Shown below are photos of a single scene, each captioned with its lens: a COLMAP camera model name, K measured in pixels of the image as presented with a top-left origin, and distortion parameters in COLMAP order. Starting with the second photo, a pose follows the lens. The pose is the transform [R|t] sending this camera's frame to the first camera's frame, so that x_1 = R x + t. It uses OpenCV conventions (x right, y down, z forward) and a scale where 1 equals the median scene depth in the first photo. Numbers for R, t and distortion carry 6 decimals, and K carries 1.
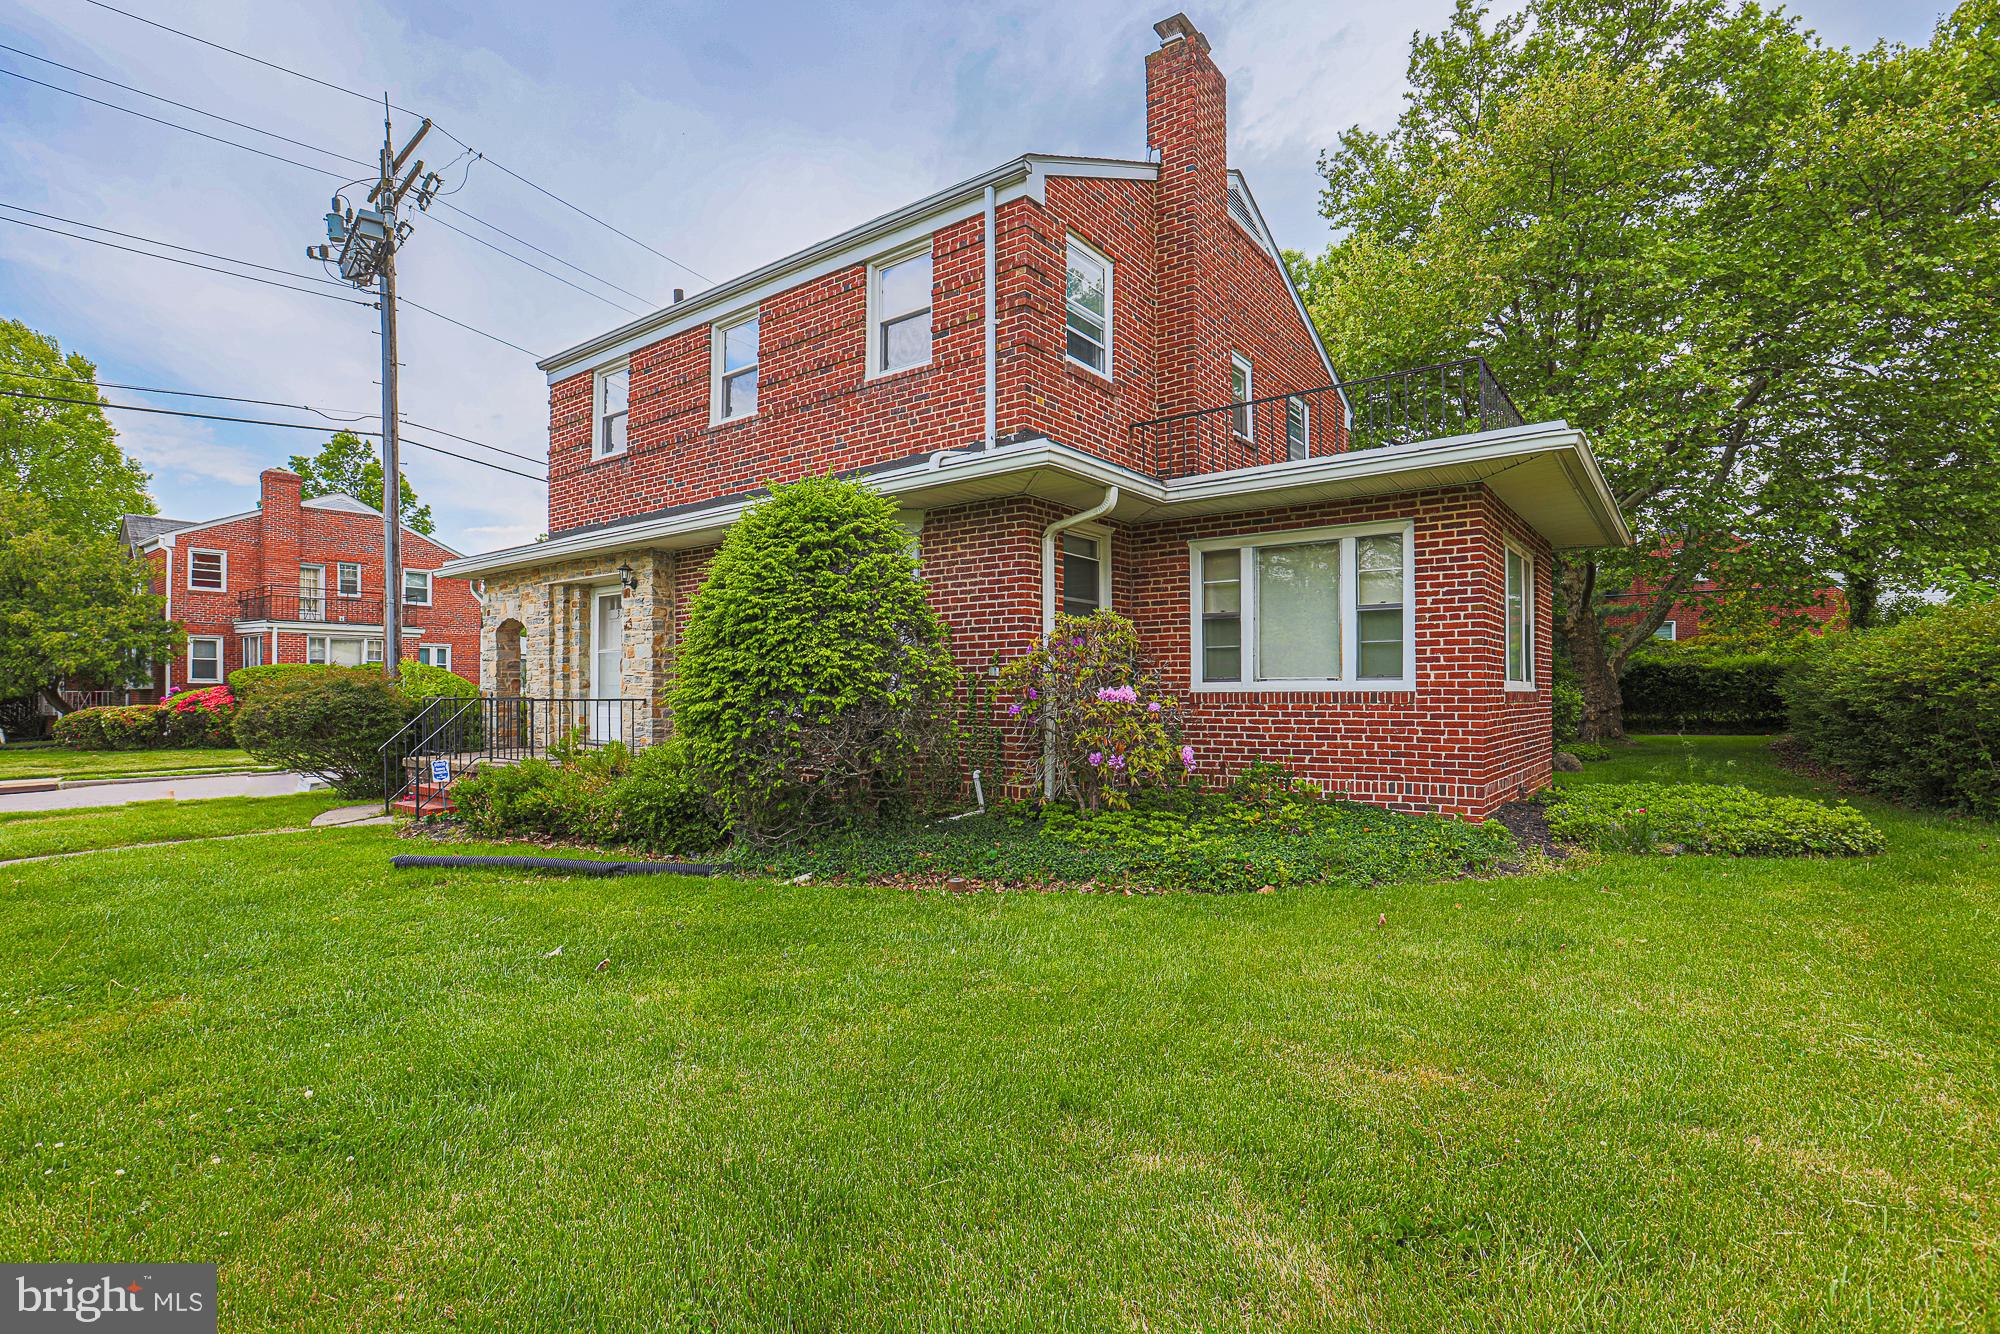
lens RADIAL K [[911.0, 0, 1000.8], [0, 911.0, 668.7], [0, 0, 1]] dist [0.000601, 0.002750]
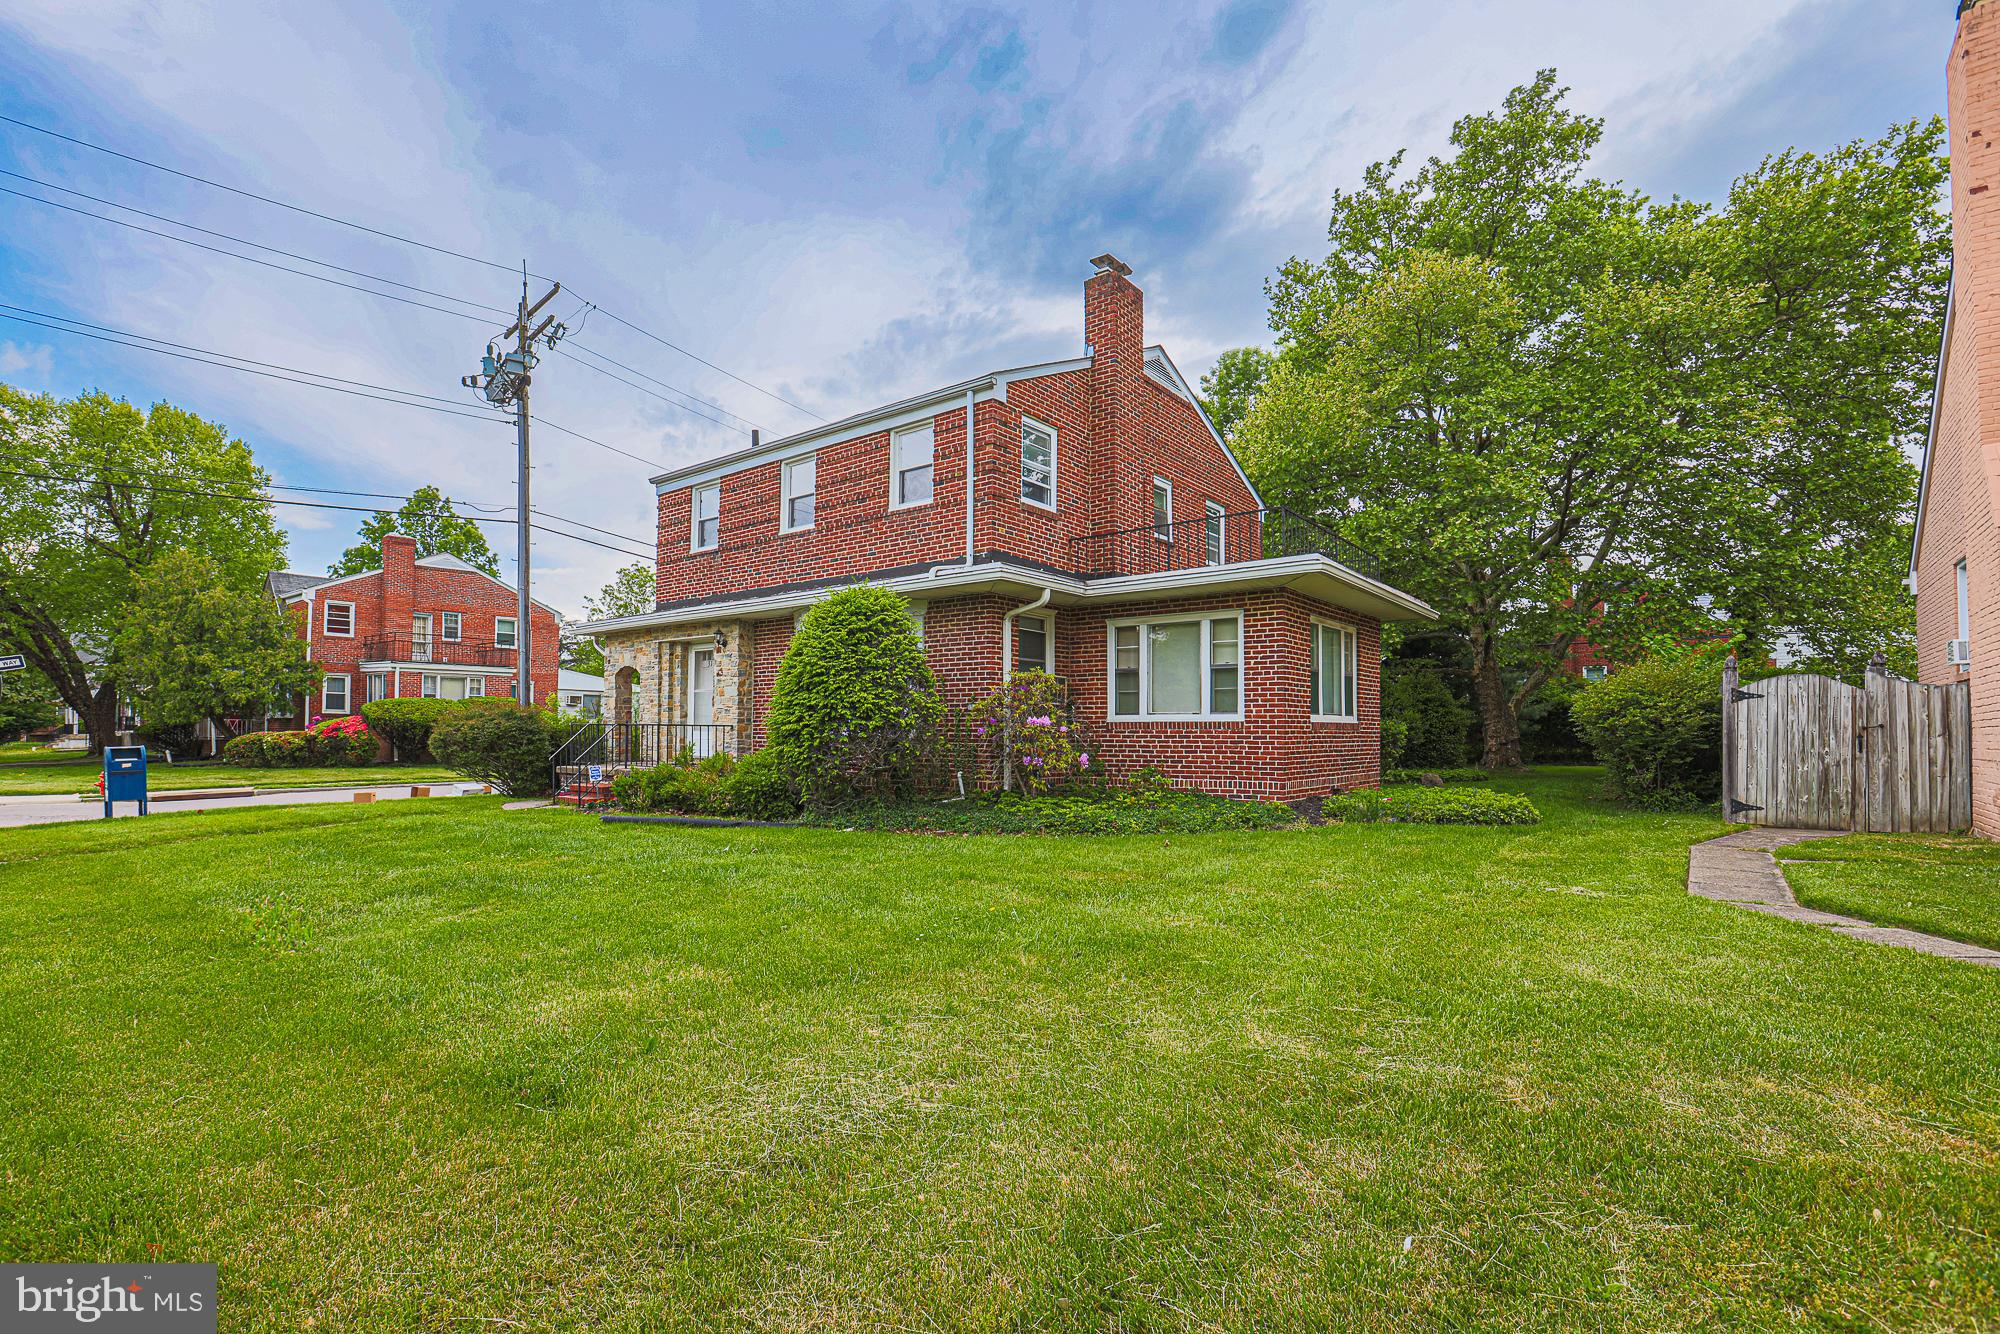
lens RADIAL K [[911.0, 0, 1006.6], [0, 911.0, 700.0], [0, 0, 1]] dist [0.000601, 0.002750]
pose [[0.999793, 0.005663, -0.019517, 0.063064], [-0.005770, 0.999969, -0.005422, -0.000507], [0.019486, 0.005533, 0.999795, -0.408146]]
